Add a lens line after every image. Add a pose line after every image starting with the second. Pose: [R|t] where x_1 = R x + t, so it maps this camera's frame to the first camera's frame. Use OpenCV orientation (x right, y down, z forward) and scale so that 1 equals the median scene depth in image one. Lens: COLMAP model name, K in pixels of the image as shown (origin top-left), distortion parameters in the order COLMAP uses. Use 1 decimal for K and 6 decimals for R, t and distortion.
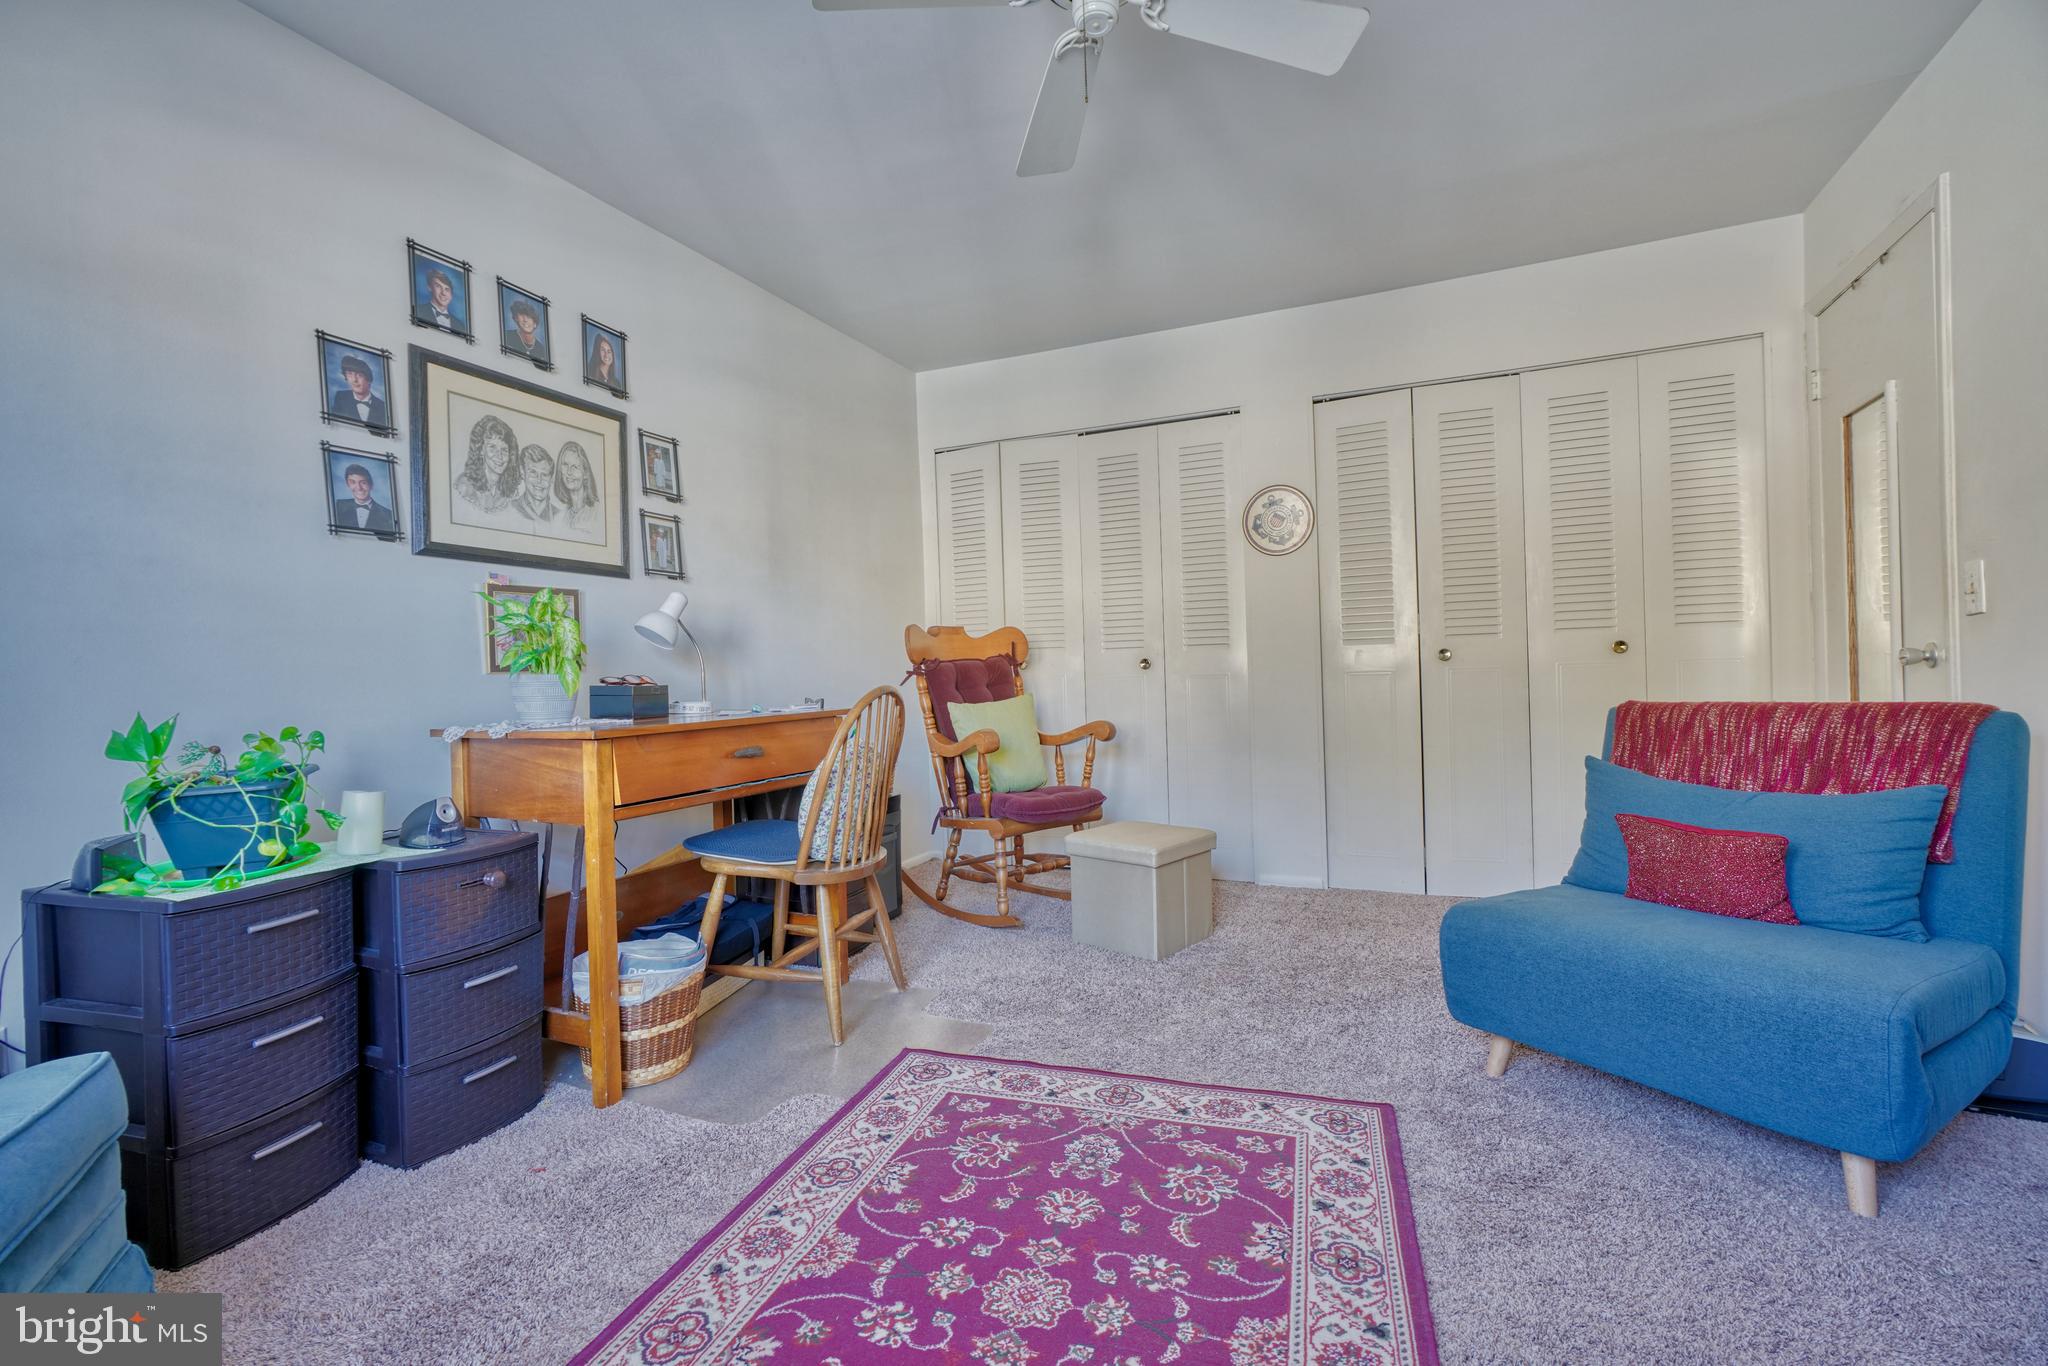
lens RADIAL K [[908.7, 0, 1009.8], [0, 908.7, 685.0], [0, 0, 1]] dist [-0.012759, 0.006414]
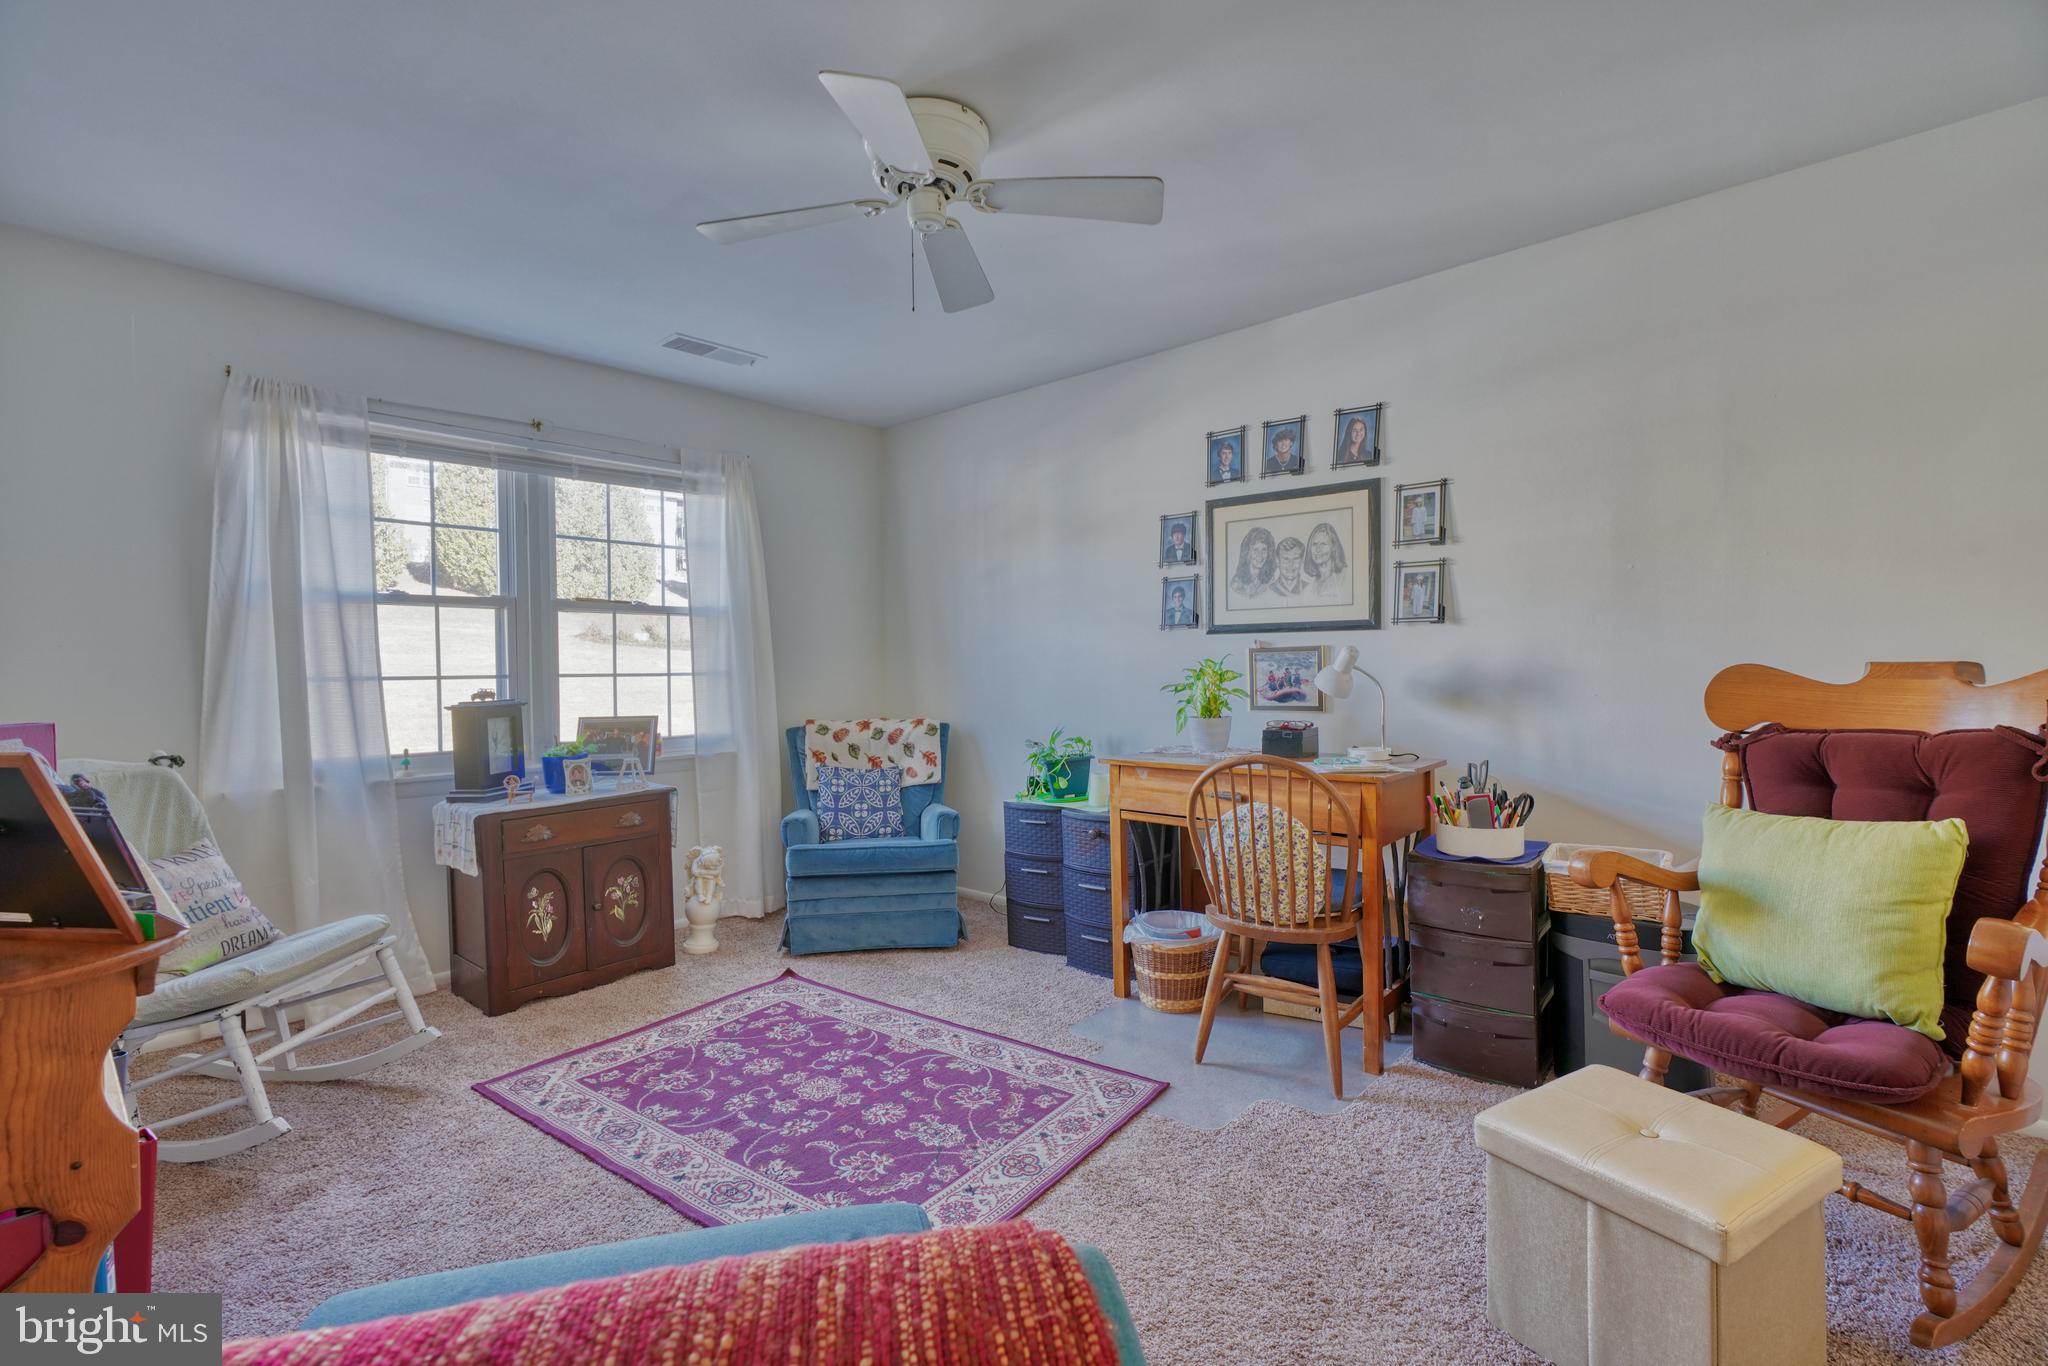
lens RADIAL K [[910.1, 0, 1009.7], [0, 910.1, 680.3], [0, 0, 1]] dist [-0.018855, 0.007234]
pose [[-0.297808, 0.053987, -0.953098, 0.887367], [0.013727, 0.998539, 0.052271, -0.138456], [0.954527, 0.002484, -0.298114, 1.044927]]
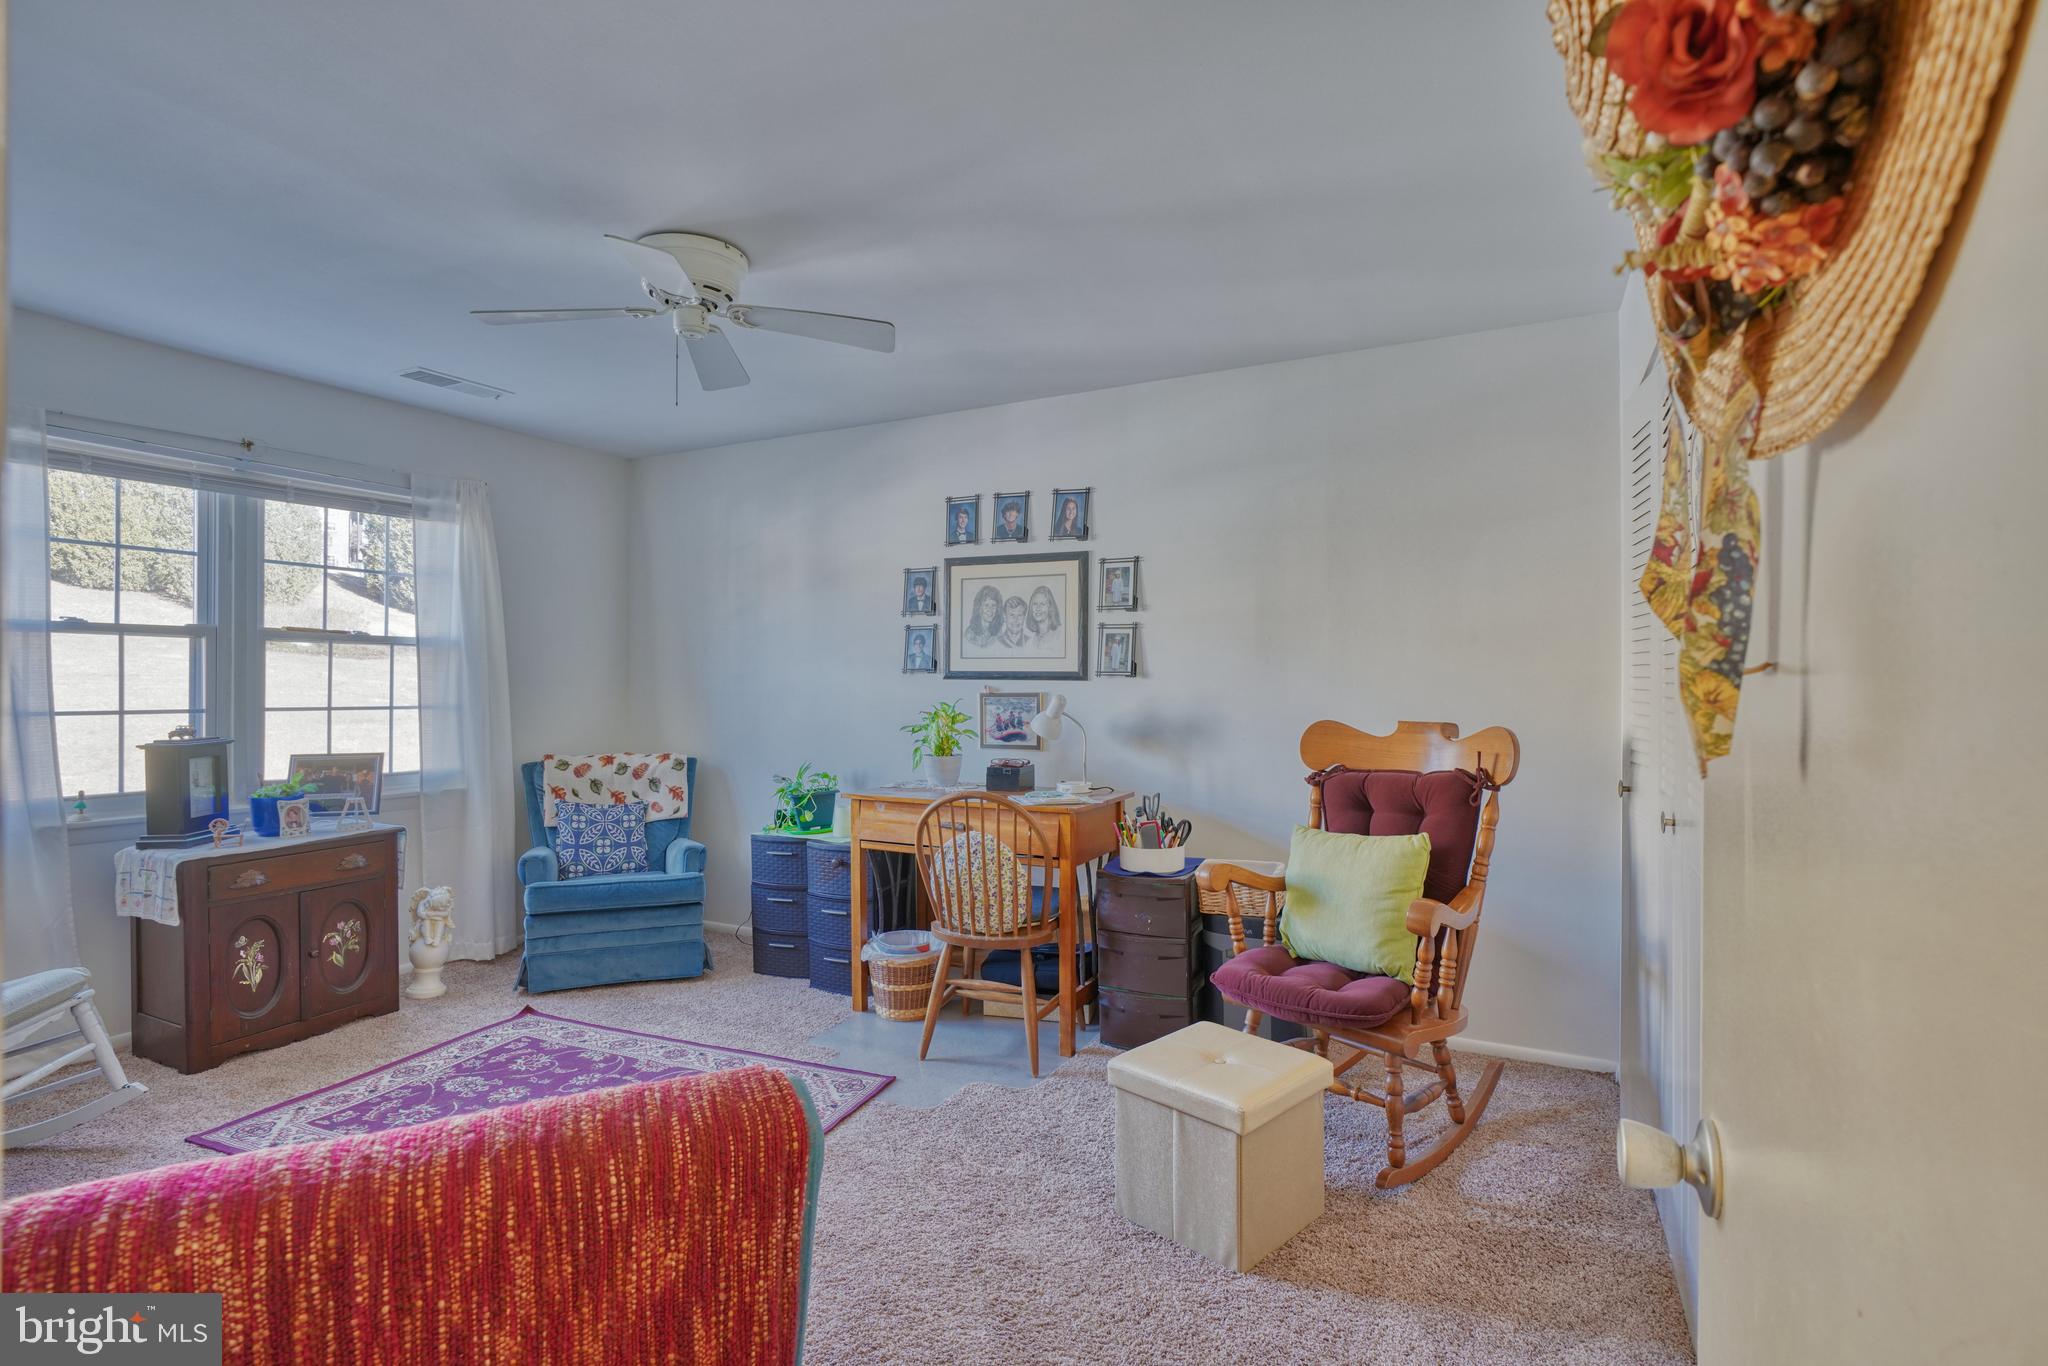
lens RADIAL K [[984.2, 0, 1014.5], [0, 984.2, 679.9], [0, 0, 1]] dist [-0.015105, 0.002078]
pose [[-0.050919, 0.032196, -0.998184, 1.132687], [-0.011575, 0.999394, 0.032825, -0.188177], [0.998636, 0.013225, -0.050515, 1.124781]]
